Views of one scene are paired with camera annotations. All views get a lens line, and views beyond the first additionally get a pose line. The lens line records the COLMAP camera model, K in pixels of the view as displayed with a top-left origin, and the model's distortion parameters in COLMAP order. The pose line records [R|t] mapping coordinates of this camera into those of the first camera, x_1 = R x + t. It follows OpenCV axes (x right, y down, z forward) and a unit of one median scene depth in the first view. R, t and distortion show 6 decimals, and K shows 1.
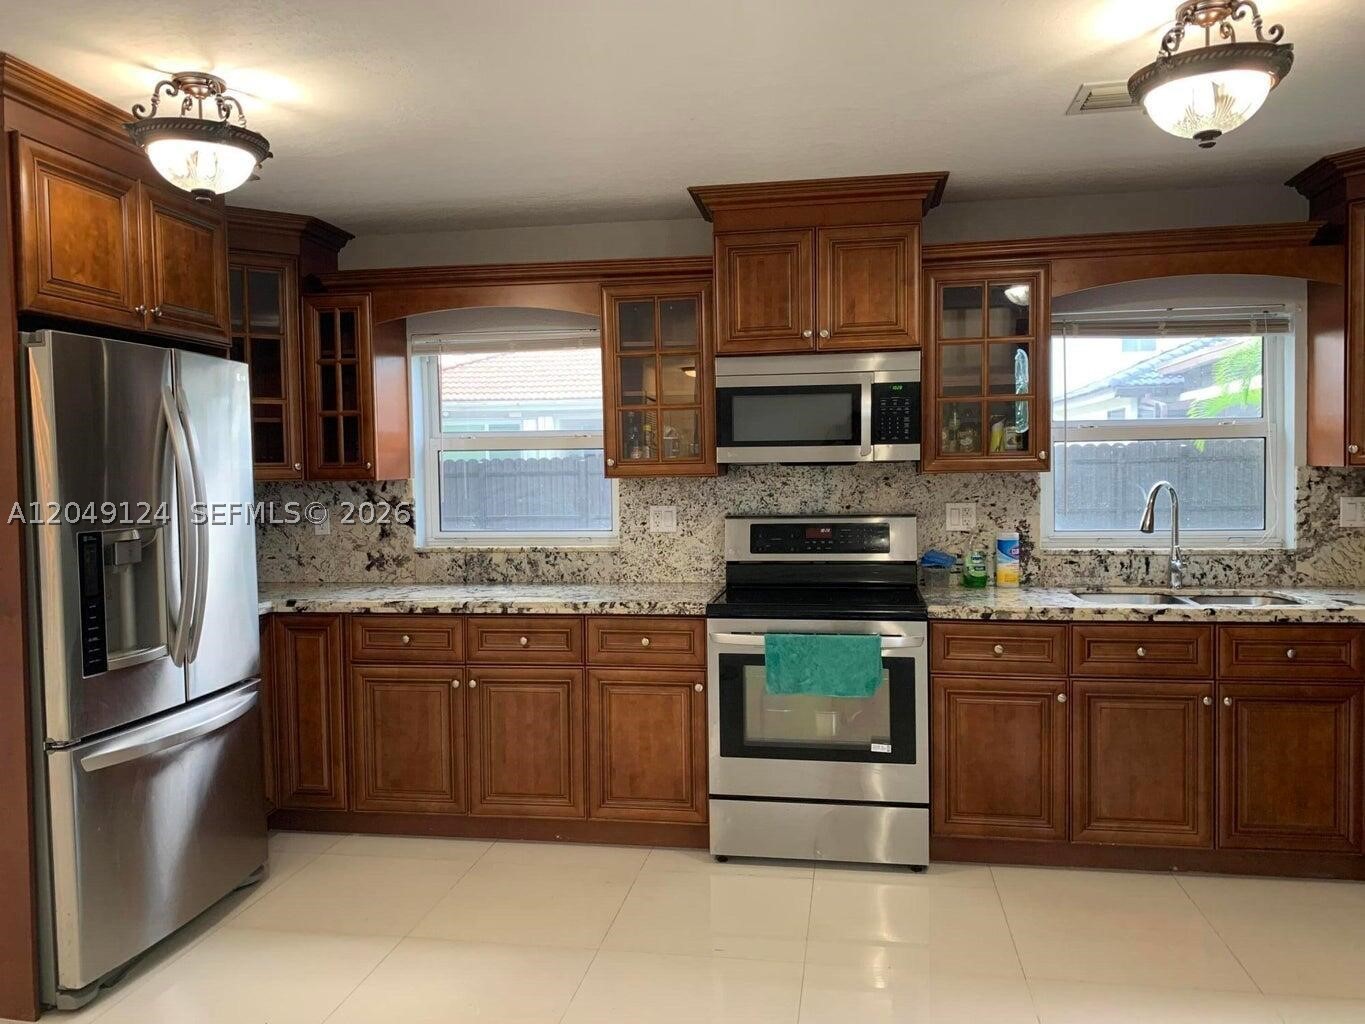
lens RADIAL K [[1015.8, 0, 692.1], [0, 1015.8, 511.6], [0, 0, 1]] dist [0.043345, -0.086038]
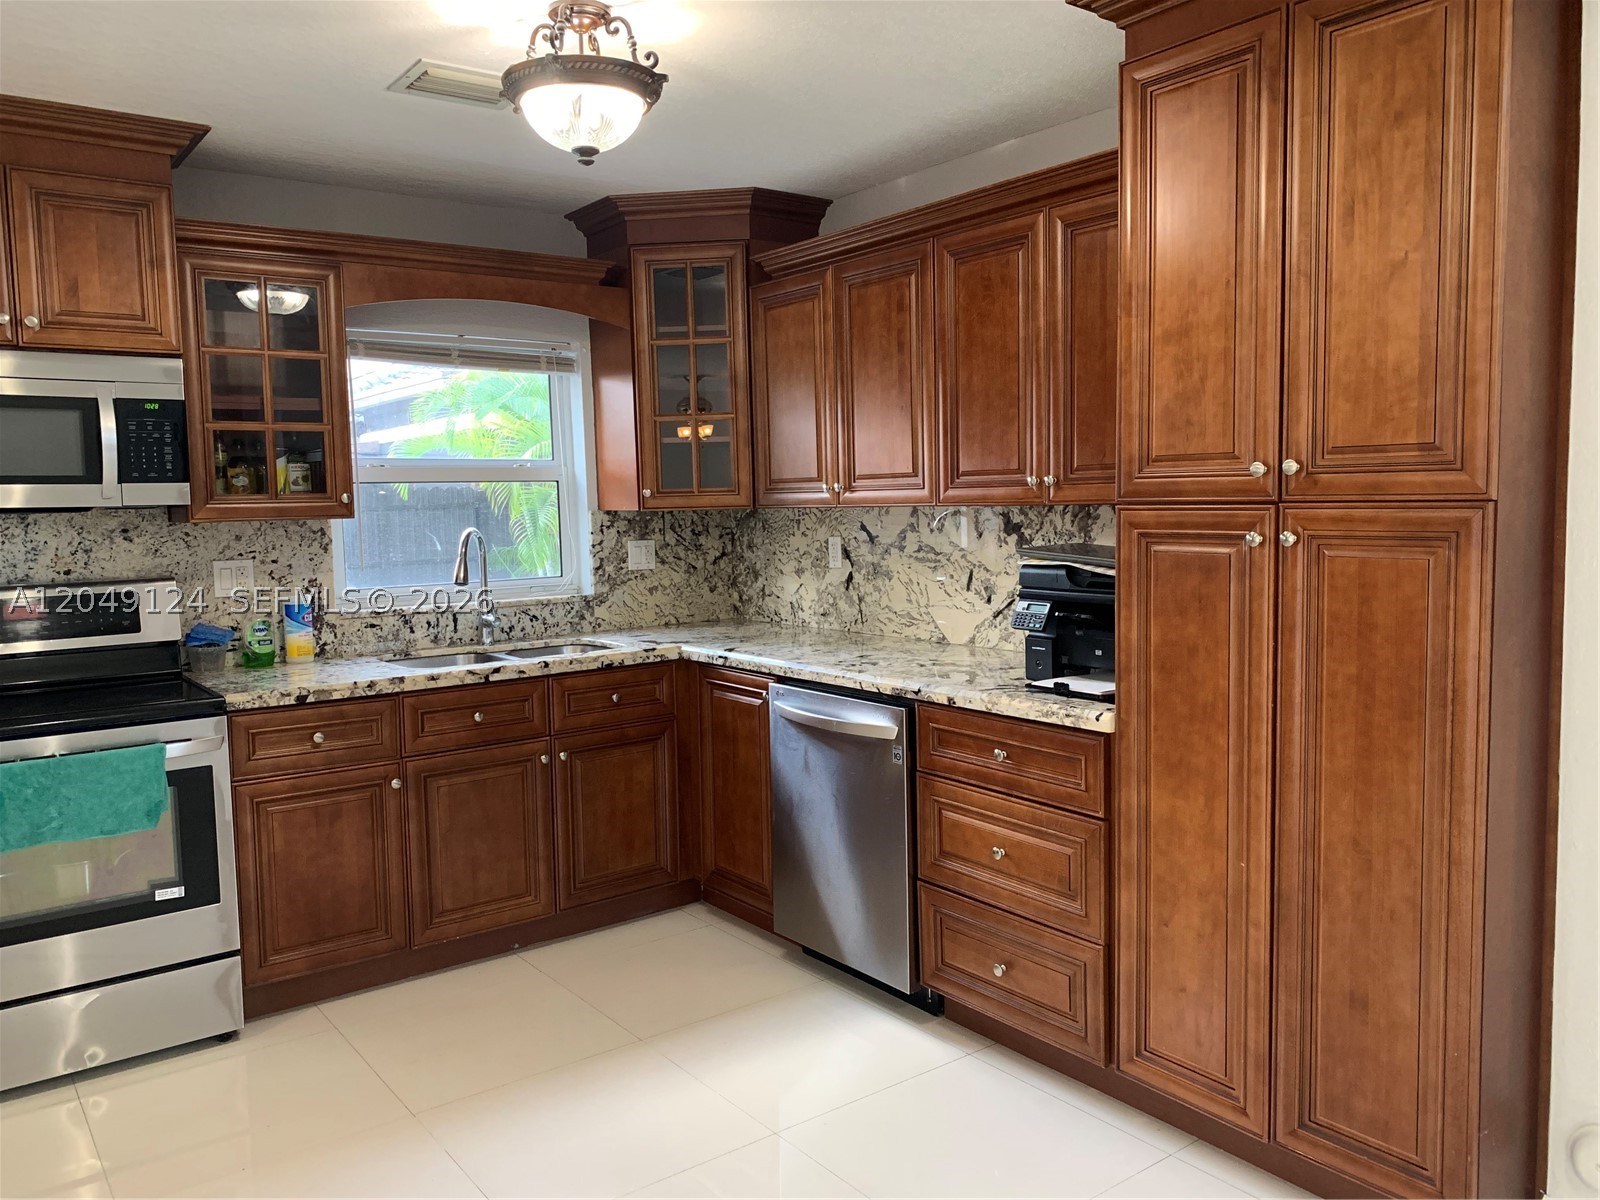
lens RADIAL K [[1190.7, 0, 811.2], [0, 1190.7, 599.5], [0, 0, 1]] dist [0.043345, -0.086038]
pose [[0.680667, -0.060854, 0.730061, -0.113948], [0.044158, 0.998140, 0.042029, 0.002570], [-0.731261, 0.003630, 0.682088, 0.061794]]
